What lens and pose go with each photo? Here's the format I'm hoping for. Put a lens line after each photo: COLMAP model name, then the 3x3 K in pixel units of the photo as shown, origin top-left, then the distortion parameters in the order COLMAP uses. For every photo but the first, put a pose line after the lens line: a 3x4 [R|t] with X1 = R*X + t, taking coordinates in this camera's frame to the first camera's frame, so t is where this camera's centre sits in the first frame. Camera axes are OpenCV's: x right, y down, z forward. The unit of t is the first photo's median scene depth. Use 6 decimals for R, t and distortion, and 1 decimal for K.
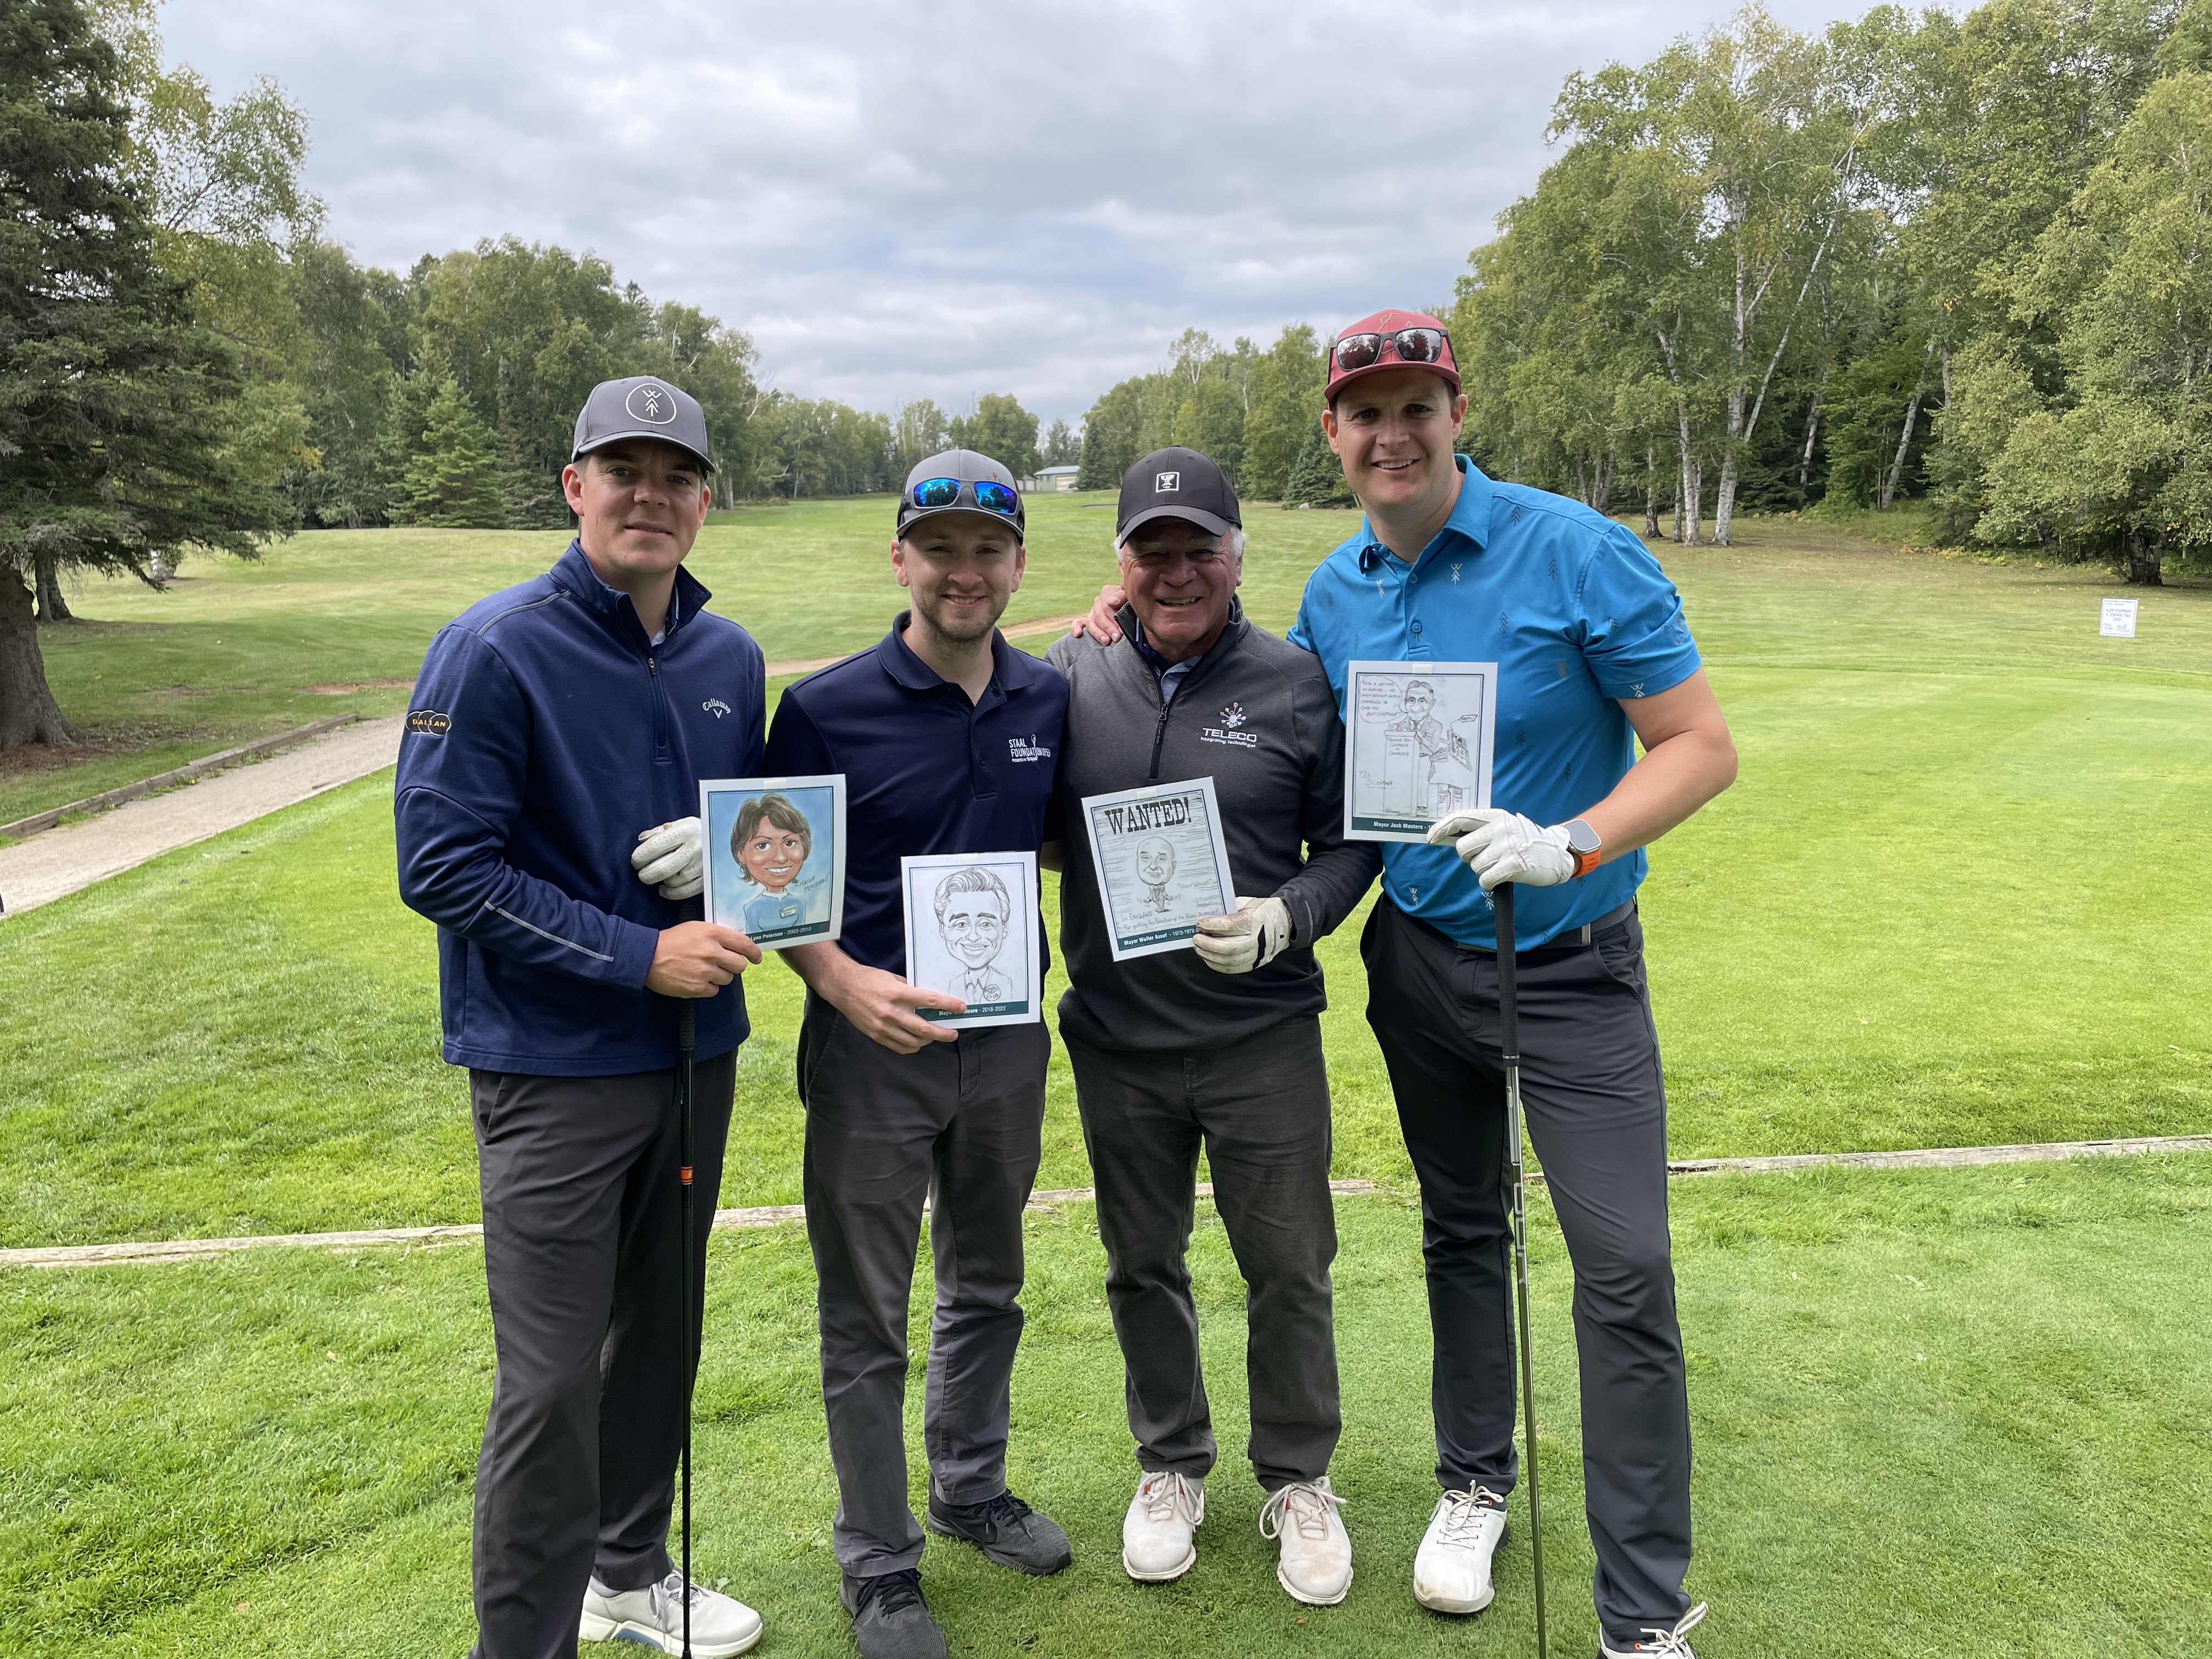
lens RADIAL K [[1687.0, 0, 1105.1], [0, 1687.0, 822.7], [0, 0, 1]] dist [0.085174, -0.111693]
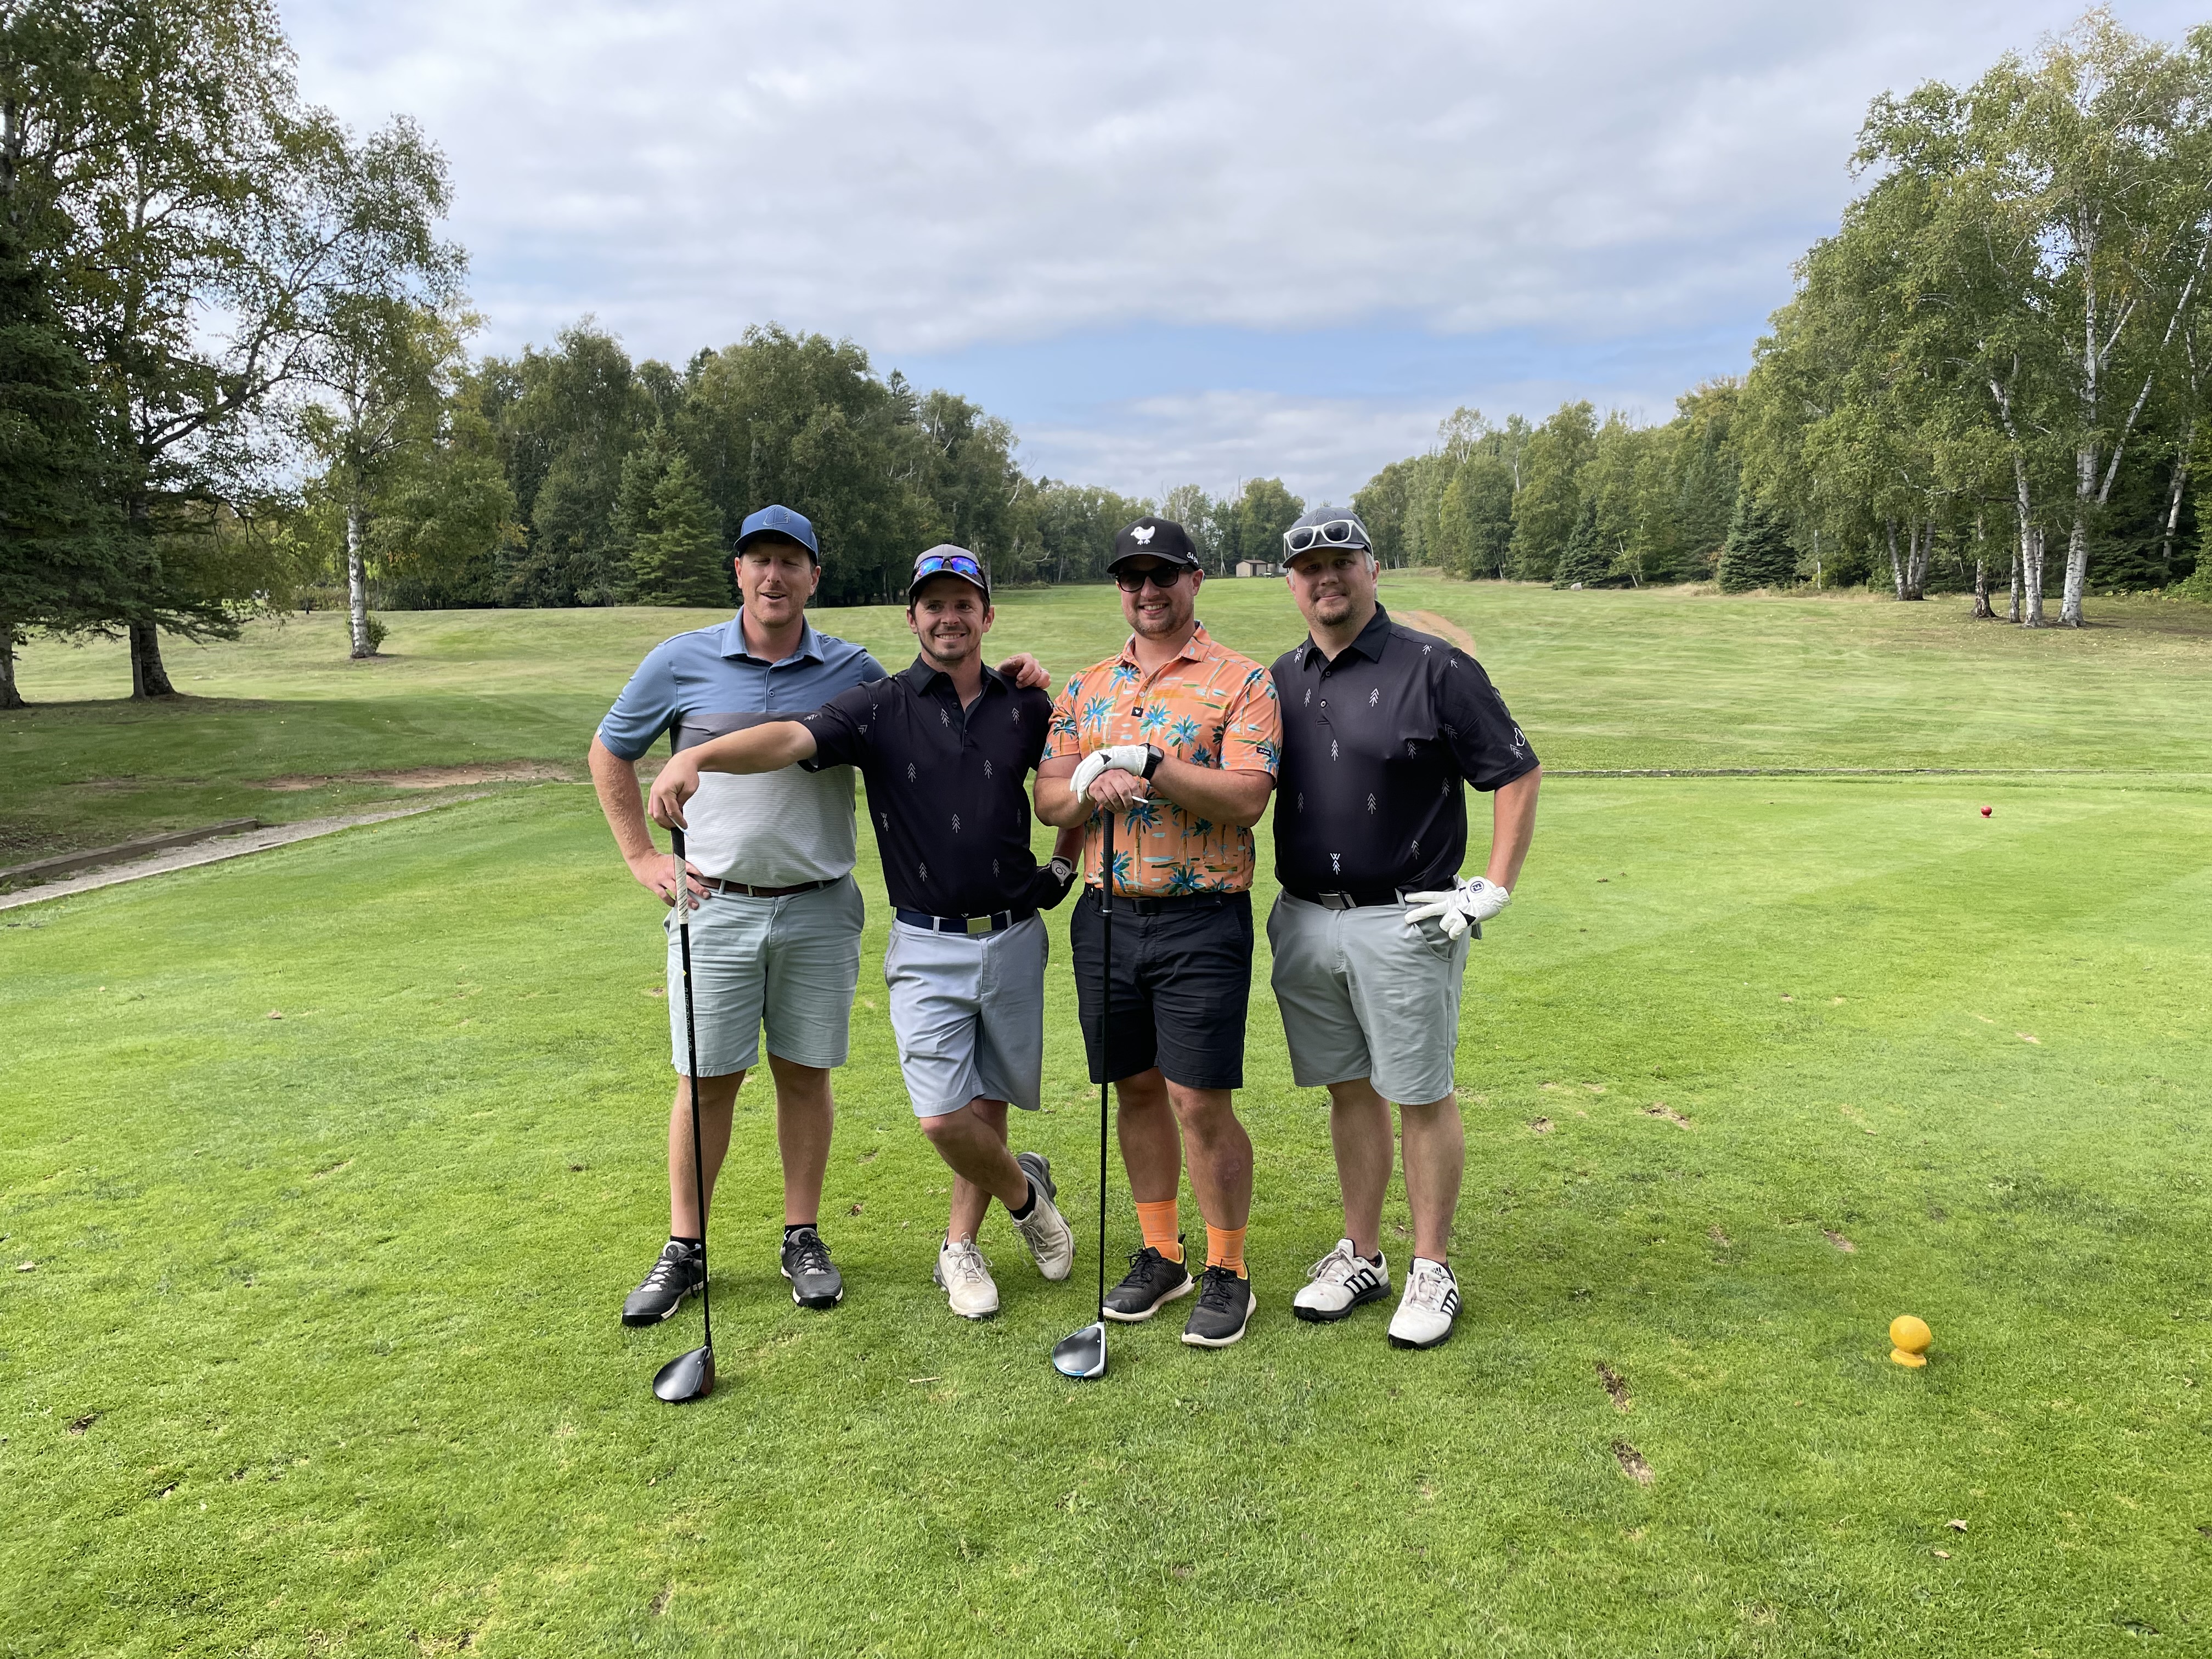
lens RADIAL K [[1687.0, 0, 1116.1], [0, 1687.0, 785.2], [0, 0, 1]] dist [0.085174, -0.111693]
pose [[0.988180, 0.017773, -0.152264, 0.022207], [-0.028478, 0.997250, -0.068415, -0.011309], [0.150629, 0.071943, 0.985969, 0.088619]]
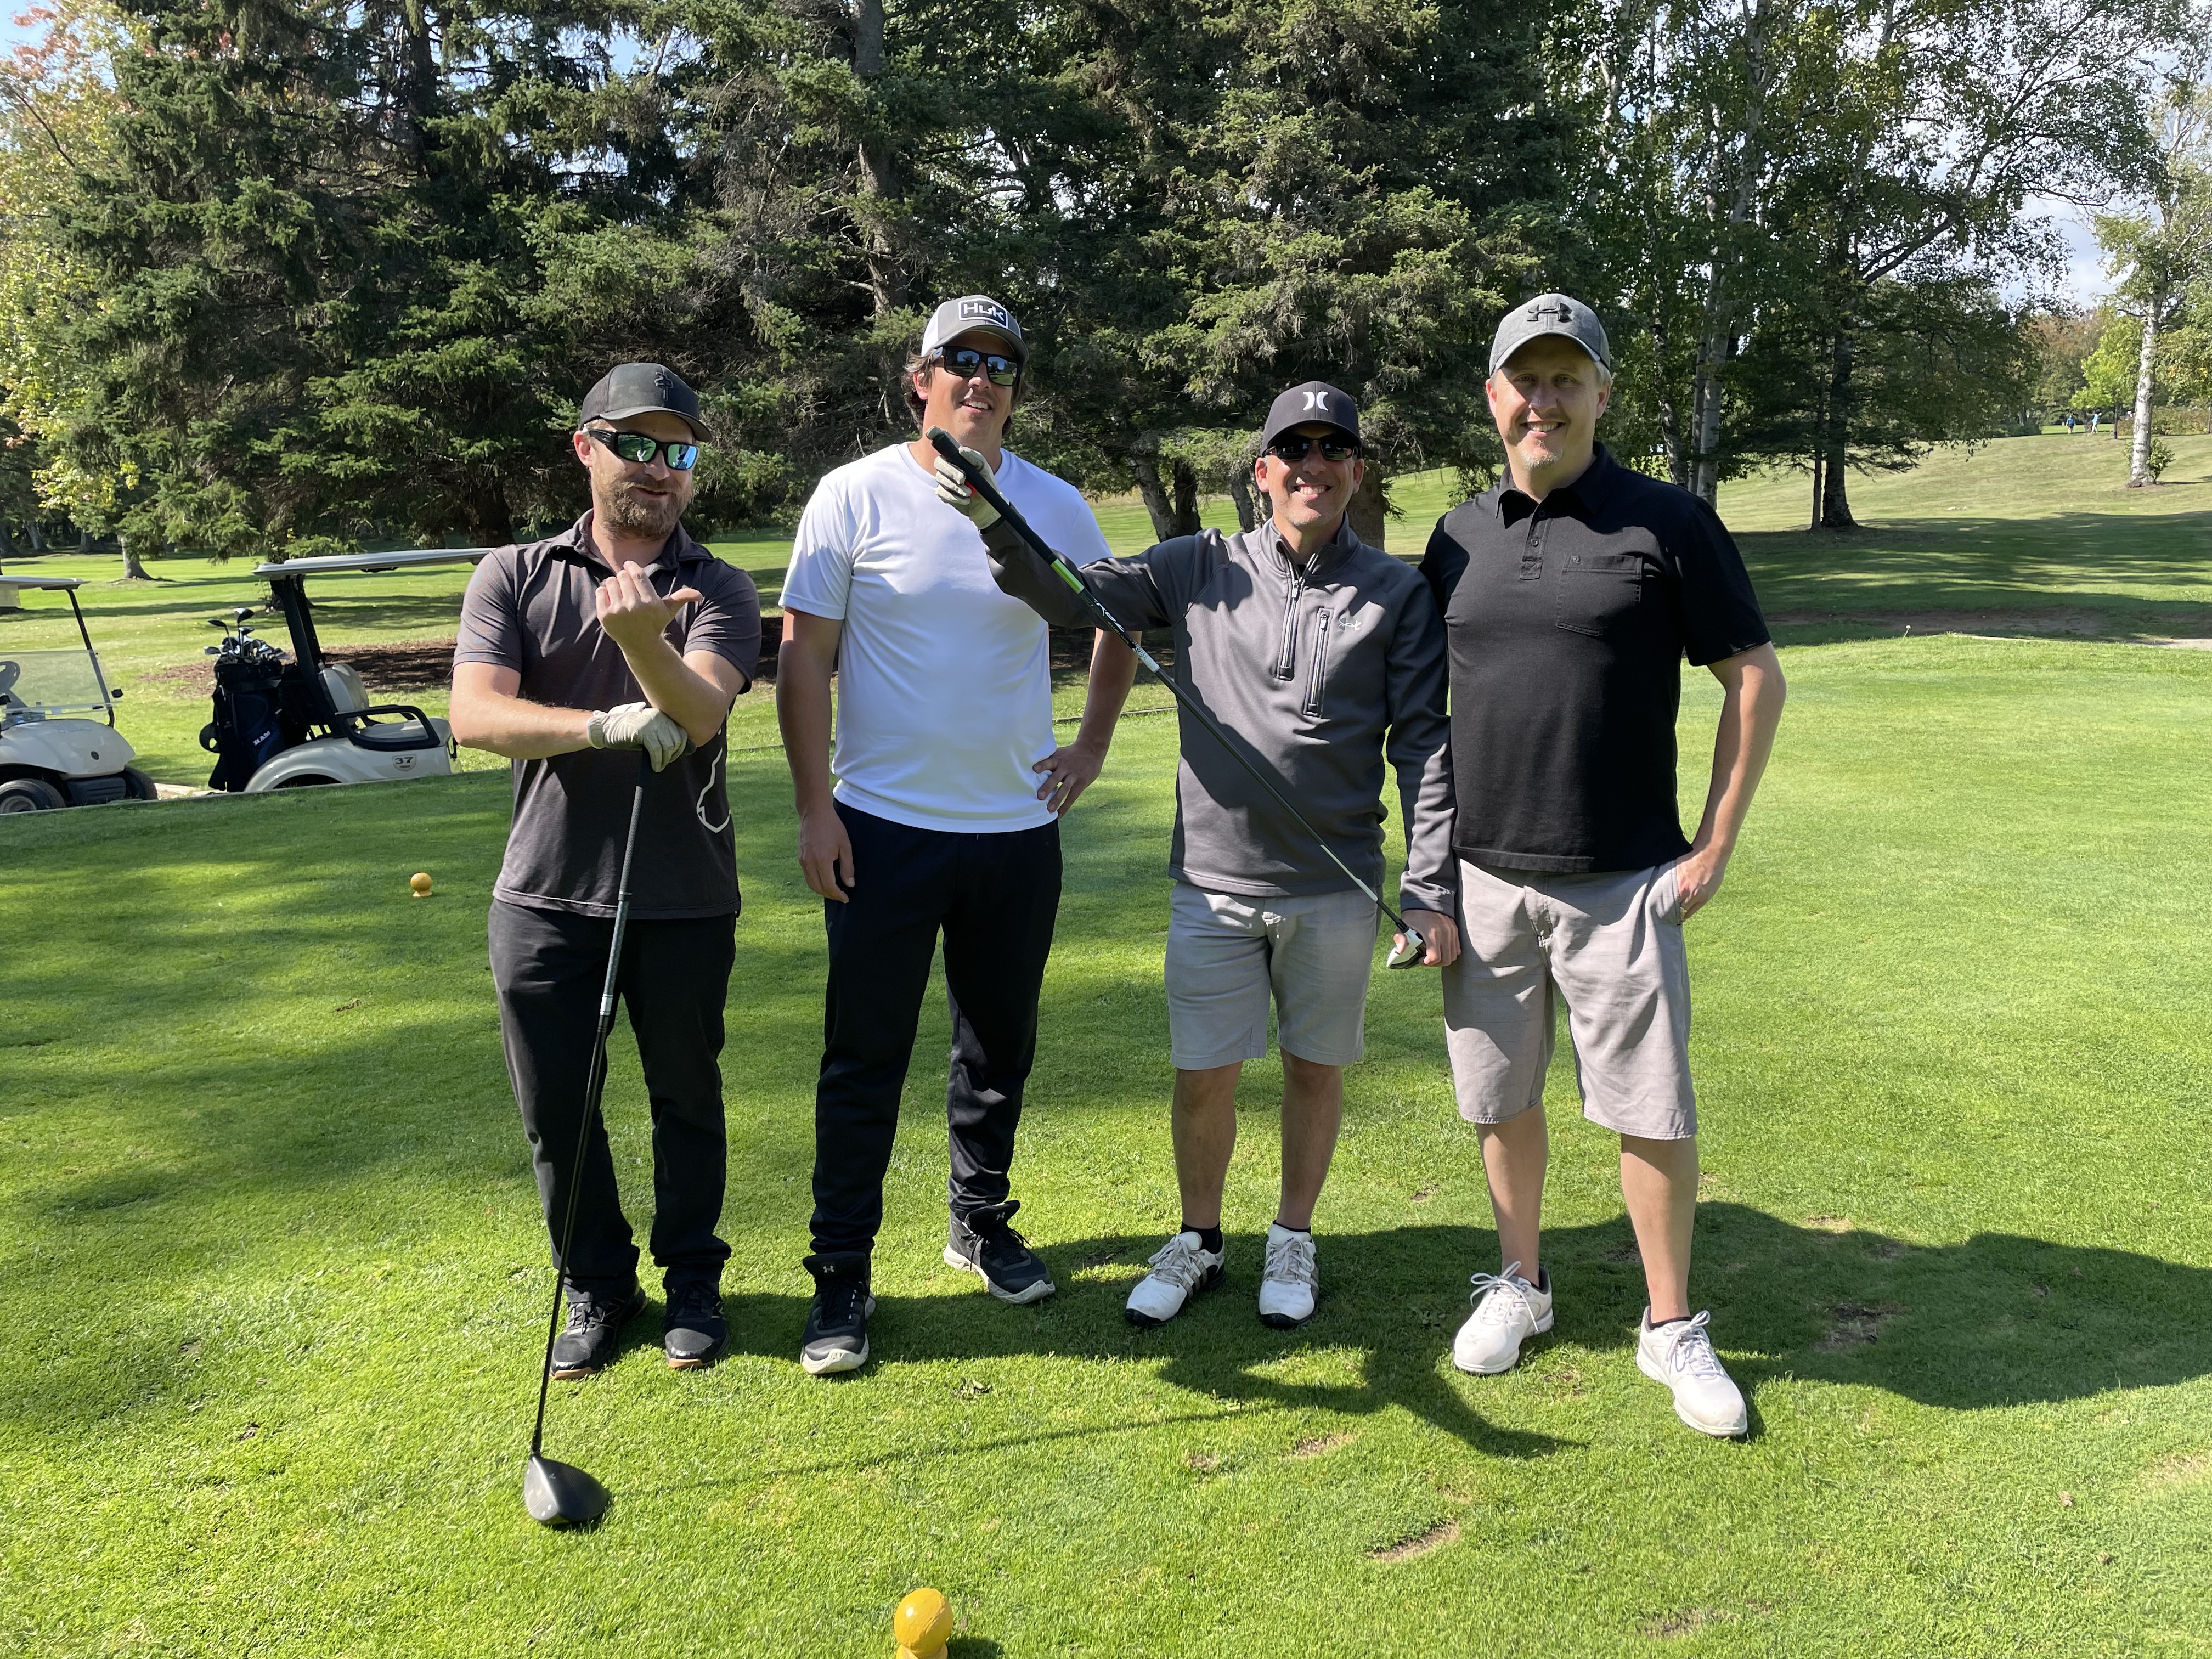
lens RADIAL K [[1687.0, 0, 1122.3], [0, 1687.0, 813.4], [0, 0, 1]] dist [0.085174, -0.111693]
pose [[0.399500, 0.174126, -0.900044, 0.064767], [-0.130812, 0.982576, 0.132030, -0.017911], [0.907352, 0.064991, 0.415317, 0.126929]]
